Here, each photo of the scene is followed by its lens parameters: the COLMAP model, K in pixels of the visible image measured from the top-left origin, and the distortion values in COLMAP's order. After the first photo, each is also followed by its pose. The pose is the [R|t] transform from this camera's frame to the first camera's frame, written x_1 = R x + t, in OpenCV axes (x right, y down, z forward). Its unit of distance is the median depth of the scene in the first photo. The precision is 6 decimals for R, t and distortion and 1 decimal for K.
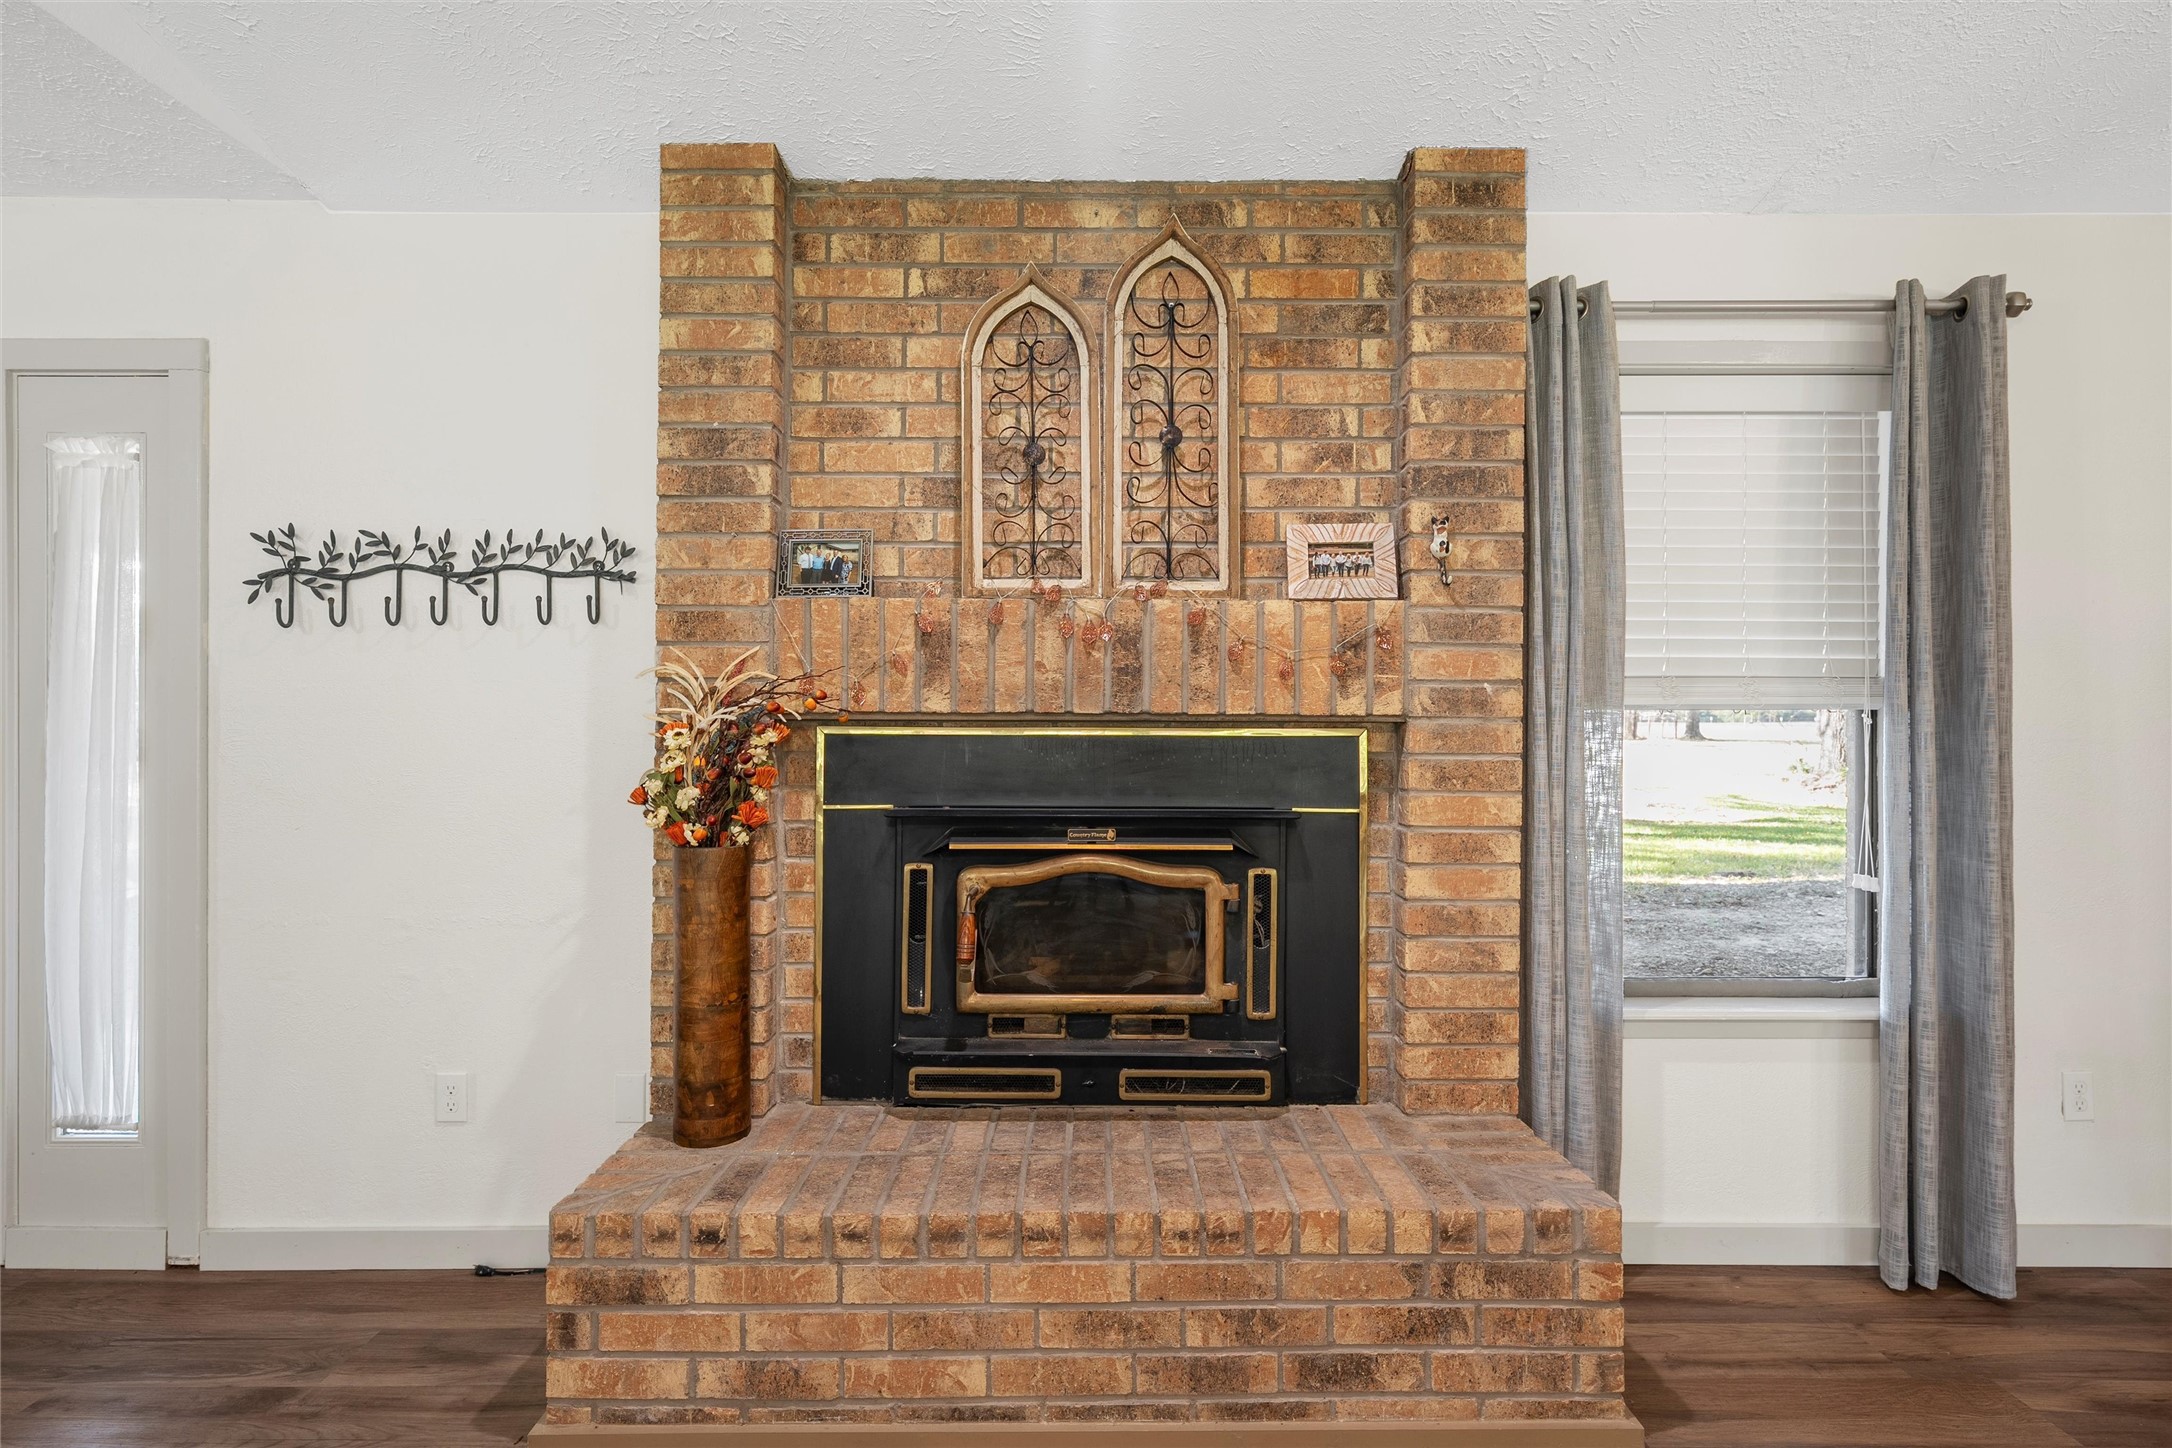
lens RADIAL K [[1051.8, 0, 1086.0], [0, 1051.8, 724.0], [0, 0, 1]] dist [0.008388, 0.000312]
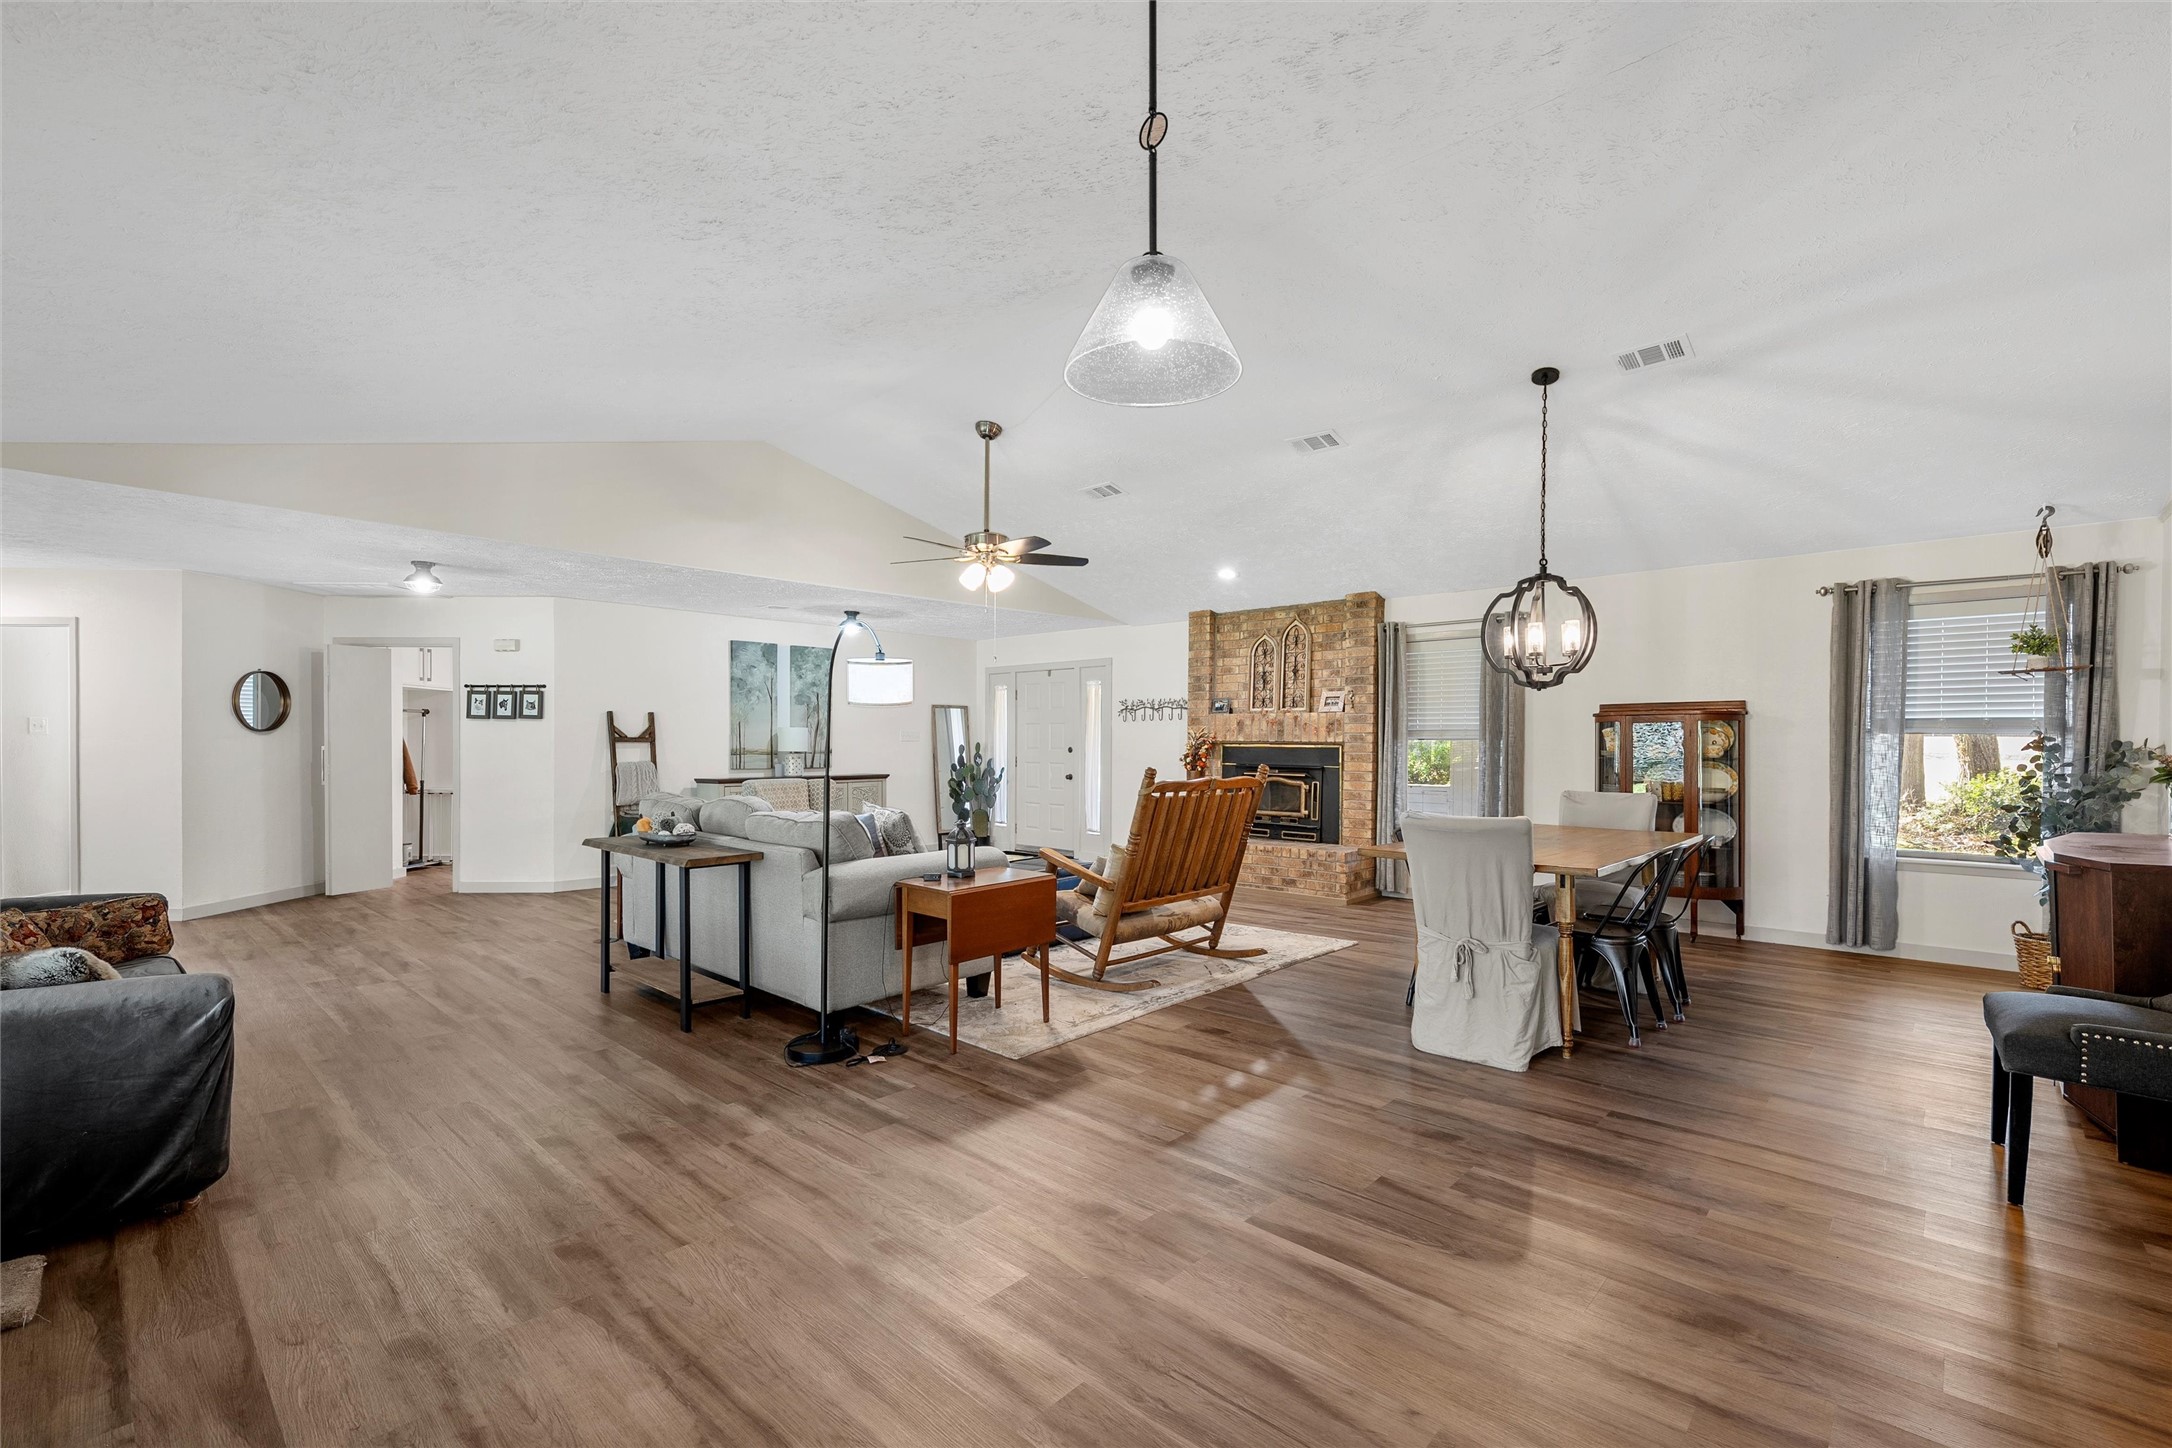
lens RADIAL K [[940.5, 0, 1094.3], [0, 940.5, 747.3], [0, 0, 1]] dist [-0.001951, -0.000225]
pose [[0.737264, 0.005117, -0.675585, 1.911485], [-0.002821, 0.999986, 0.004496, -0.001292], [0.675599, -0.001409, 0.737268, -2.105009]]
